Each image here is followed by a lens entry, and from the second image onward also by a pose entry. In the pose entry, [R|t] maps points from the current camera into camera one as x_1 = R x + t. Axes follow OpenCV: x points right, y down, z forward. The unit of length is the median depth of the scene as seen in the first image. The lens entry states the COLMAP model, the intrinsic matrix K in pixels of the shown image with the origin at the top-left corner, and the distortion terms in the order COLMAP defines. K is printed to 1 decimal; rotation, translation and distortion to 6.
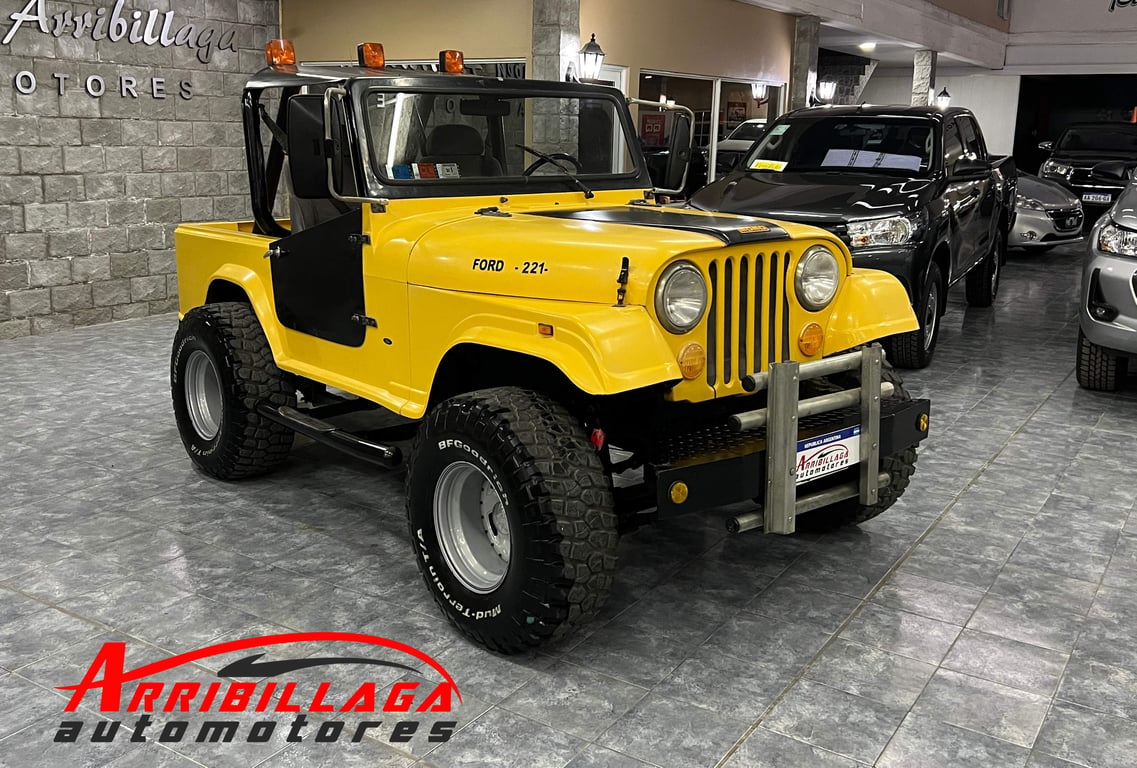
lens RADIAL K [[1072.7, 0, 562.3], [0, 1072.7, 345.3], [0, 0, 1]] dist [0.028253, -0.020624]
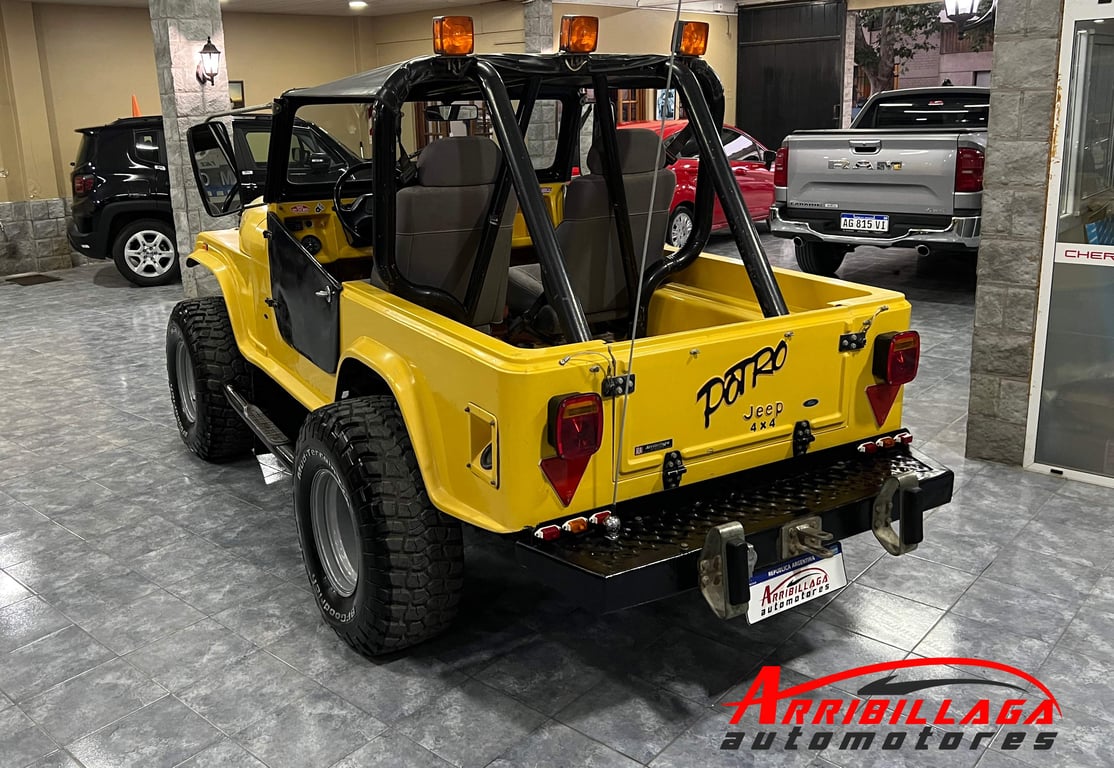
lens RADIAL K [[975.3, 0, 516.9], [0, 975.3, 318.9], [0, 0, 1]] dist [0.009998, 0.003013]
pose [[-0.988302, -0.020969, 0.151063, -0.159119], [0.042738, 0.912739, 0.406302, -0.243529], [-0.146401, 0.408005, -0.901165, 1.111526]]
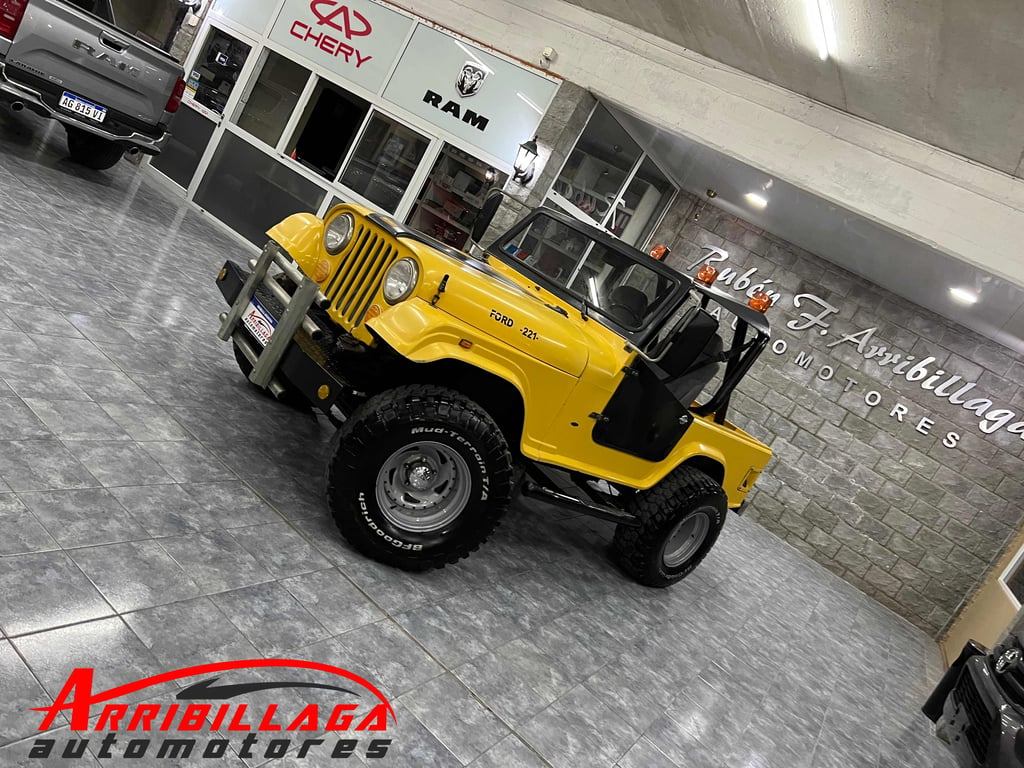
lens RADIAL K [[772.3, 0, 514.8], [0, 772.3, 383.3], [0, 0, 1]] dist [0.005559, 0.000633]
pose [[0.044253, 0.201213, -0.978547, 0.567127], [-0.647314, 0.751850, 0.125324, -0.084248], [0.760937, 0.627882, 0.163519, 0.497473]]
